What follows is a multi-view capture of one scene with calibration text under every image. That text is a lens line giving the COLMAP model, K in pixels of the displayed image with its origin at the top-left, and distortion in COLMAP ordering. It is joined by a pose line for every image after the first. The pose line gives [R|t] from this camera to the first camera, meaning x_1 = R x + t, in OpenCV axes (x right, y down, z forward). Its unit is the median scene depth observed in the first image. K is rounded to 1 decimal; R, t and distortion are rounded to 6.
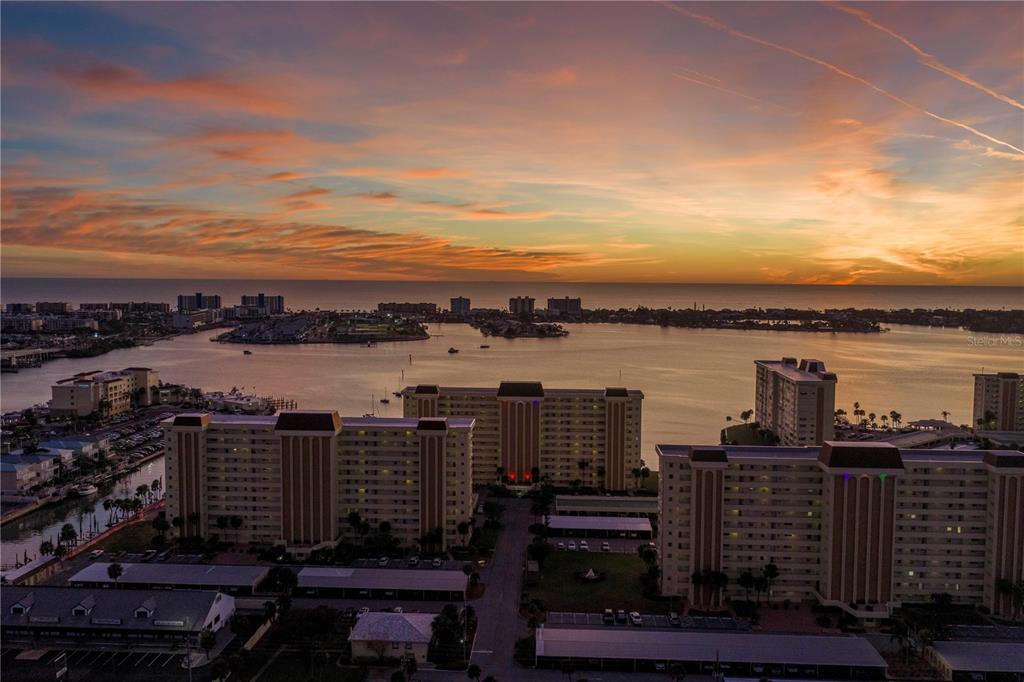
lens RADIAL K [[843.0, 0, 516.4], [0, 843.0, 340.9], [0, 0, 1]] dist [0.013798, -0.020500]
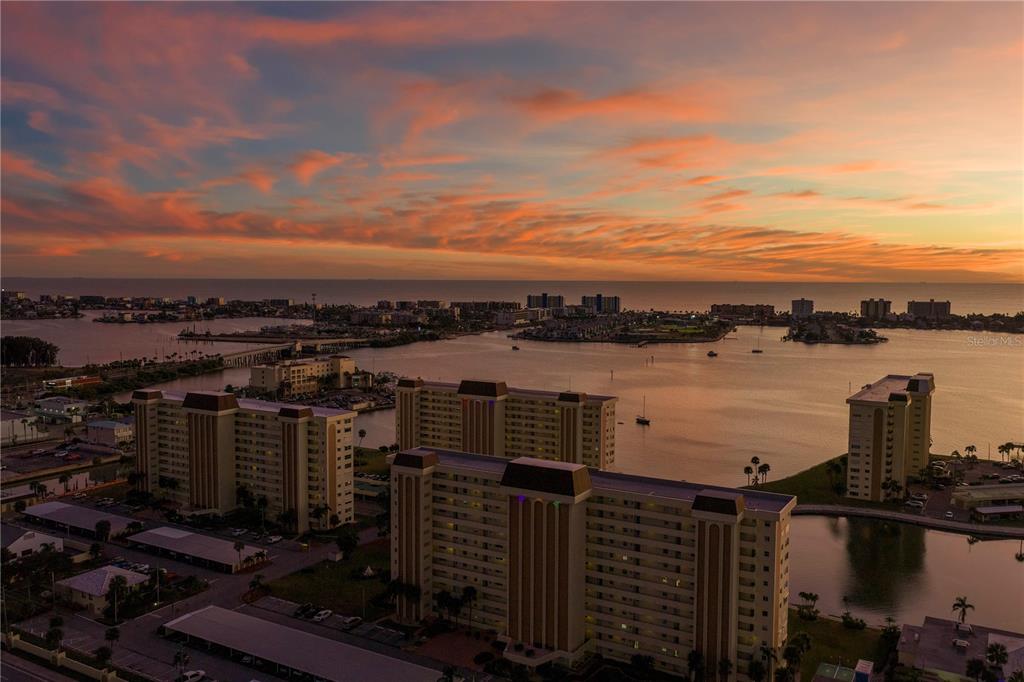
lens RADIAL K [[843.0, 0, 516.4], [0, 843.0, 340.9], [0, 0, 1]] dist [0.013798, -0.020500]
pose [[0.886241, 0.030861, -0.462196, 0.625491], [-0.031795, 0.999478, 0.005769, -0.006273], [0.462132, 0.009583, 0.886759, 0.175701]]
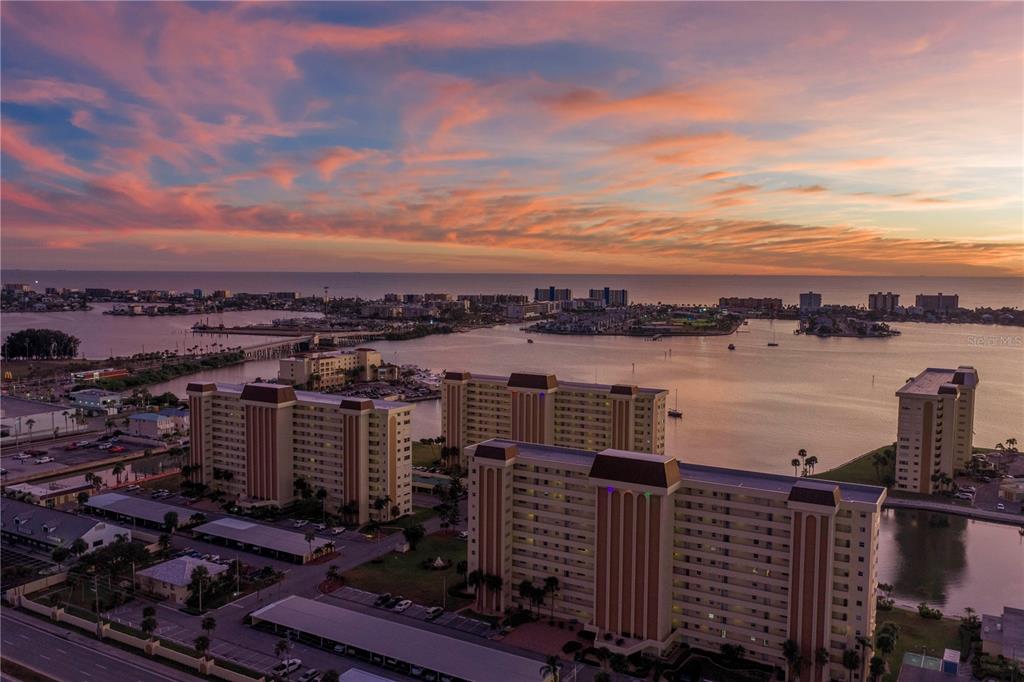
lens RADIAL K [[843.0, 0, 516.4], [0, 843.0, 340.9], [0, 0, 1]] dist [0.013798, -0.020500]
pose [[0.886861, 0.035514, -0.460670, 0.561498], [-0.032780, 0.999365, 0.013938, -0.003680], [0.460873, 0.002740, 0.887462, 0.135519]]
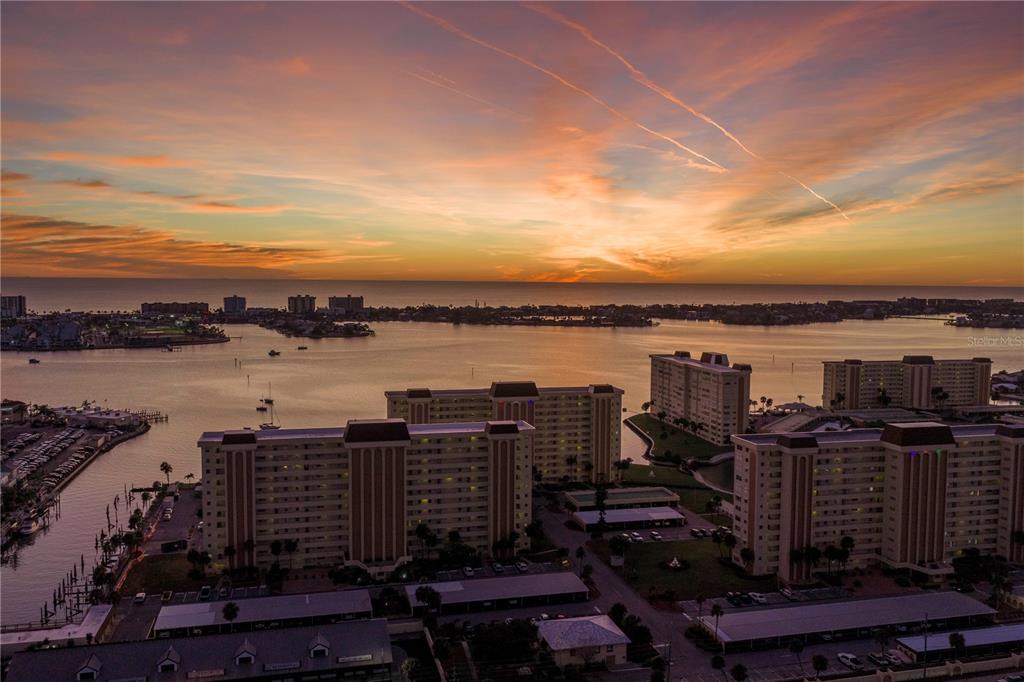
lens RADIAL K [[843.0, 0, 516.4], [0, 843.0, 340.9], [0, 0, 1]] dist [0.013798, -0.020500]
pose [[0.953751, -0.021485, 0.299829, -0.366328], [0.020603, 0.999769, 0.006103, -0.007981], [-0.299891, 0.000357, 0.953973, 0.055434]]
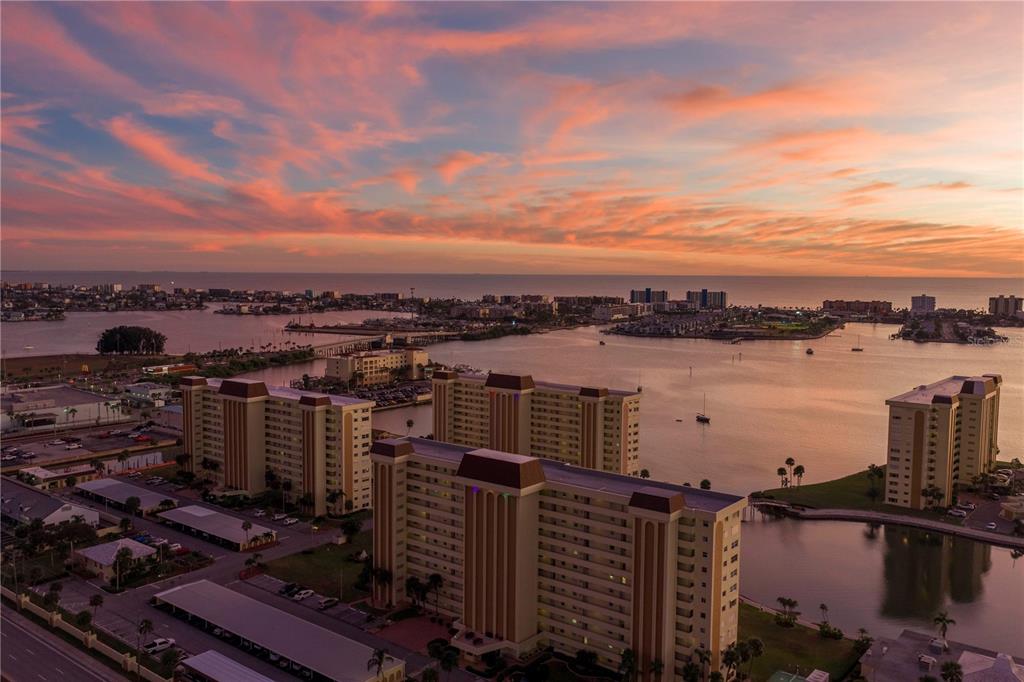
lens RADIAL K [[842.9, 0, 517.0], [0, 842.9, 347.6], [0, 0, 1]] dist [0.010844, -0.011724]
pose [[0.813361, 0.049128, -0.579681, 0.742326], [-0.042356, 0.998784, 0.025216, -0.010056], [0.580215, 0.004043, 0.814453, 0.242119]]
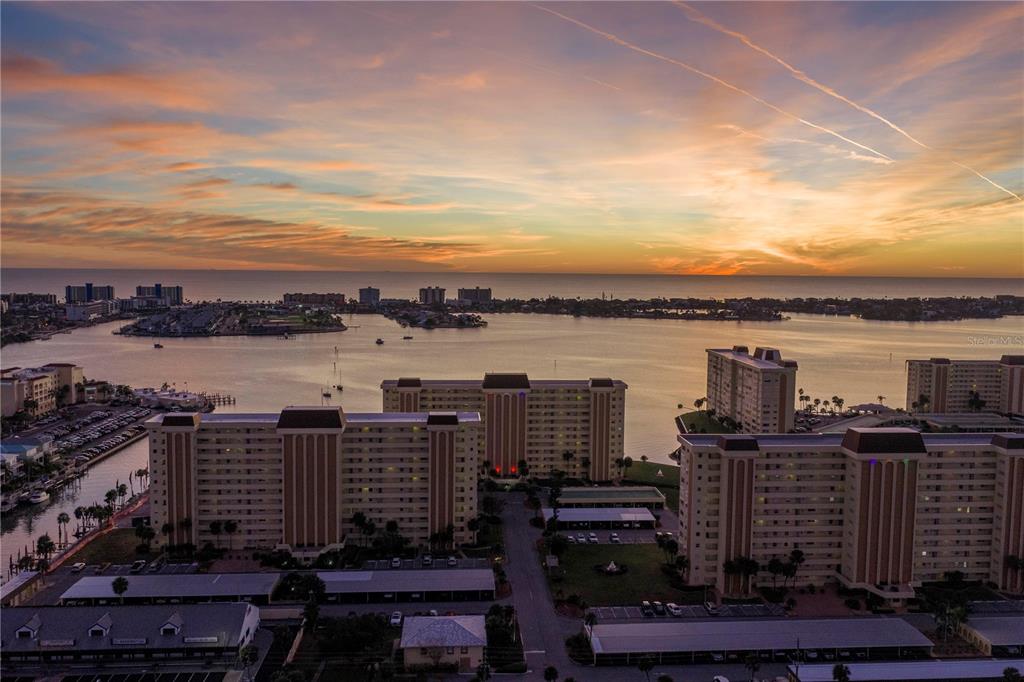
lens RADIAL K [[843.0, 0, 516.4], [0, 843.0, 340.9], [0, 0, 1]] dist [0.013798, -0.020500]
pose [[0.992393, -0.009132, 0.122773, -0.129142], [0.007716, 0.999898, 0.012004, -0.001408], [-0.122870, -0.010966, 0.992362, 0.030050]]
